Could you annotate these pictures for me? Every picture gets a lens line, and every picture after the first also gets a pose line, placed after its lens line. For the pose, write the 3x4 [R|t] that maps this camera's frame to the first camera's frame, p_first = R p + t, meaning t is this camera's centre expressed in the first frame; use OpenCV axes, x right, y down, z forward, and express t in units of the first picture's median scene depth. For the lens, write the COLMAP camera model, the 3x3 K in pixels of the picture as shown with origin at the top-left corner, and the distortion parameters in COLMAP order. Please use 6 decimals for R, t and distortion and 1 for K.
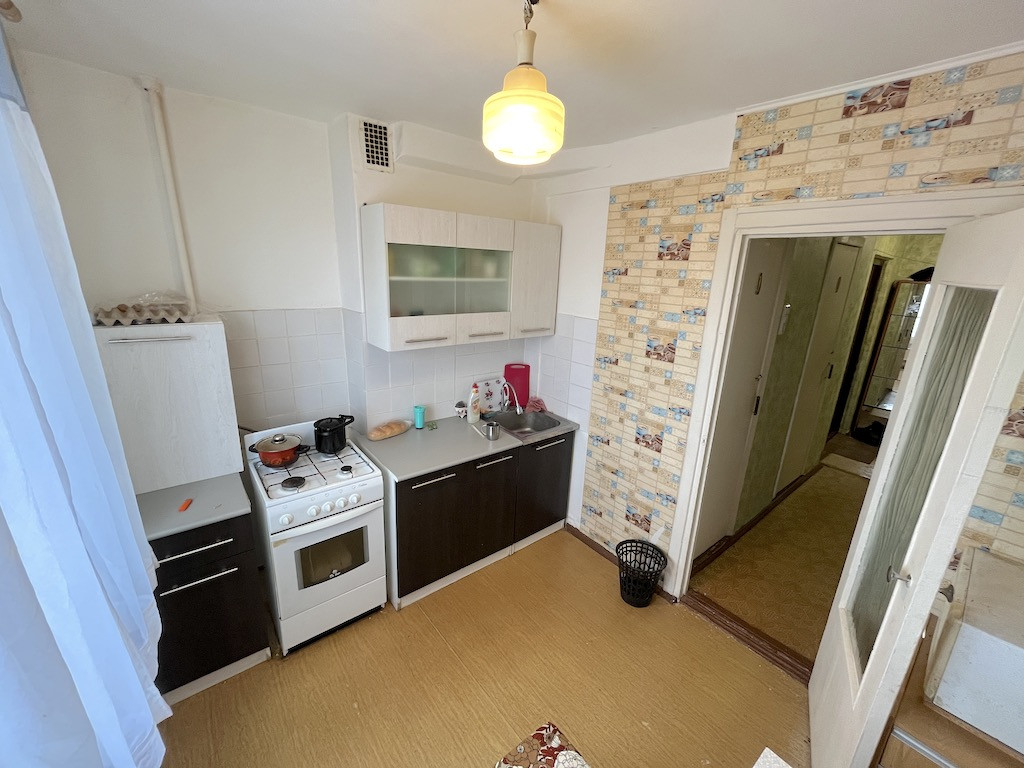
lens RADIAL K [[414.5, 0, 516.0], [0, 414.5, 387.6], [0, 0, 1]] dist [0.001973, 0.000009]
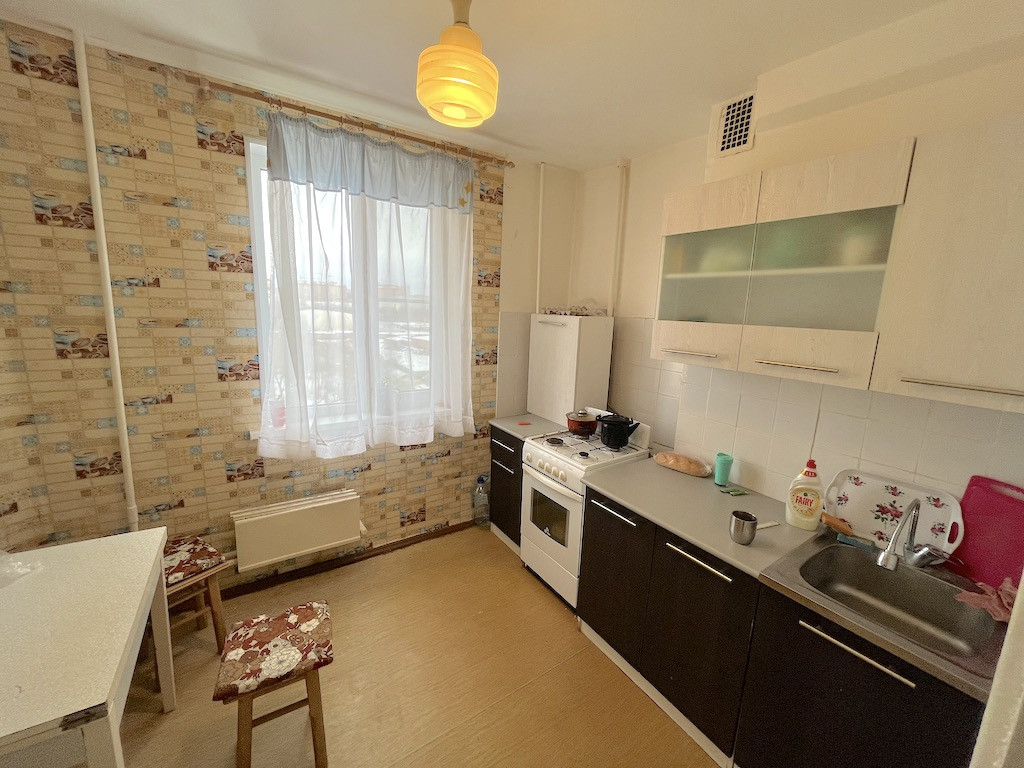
lens RADIAL K [[414.5, 0, 516.3], [0, 414.5, 380.8], [0, 0, 1]] dist [0.001973, 0.000009]
pose [[-0.104694, 0.130880, -0.985855, 0.603241], [-0.317694, 0.934960, 0.157861, -0.089290], [0.942396, 0.329727, -0.056305, 0.792125]]
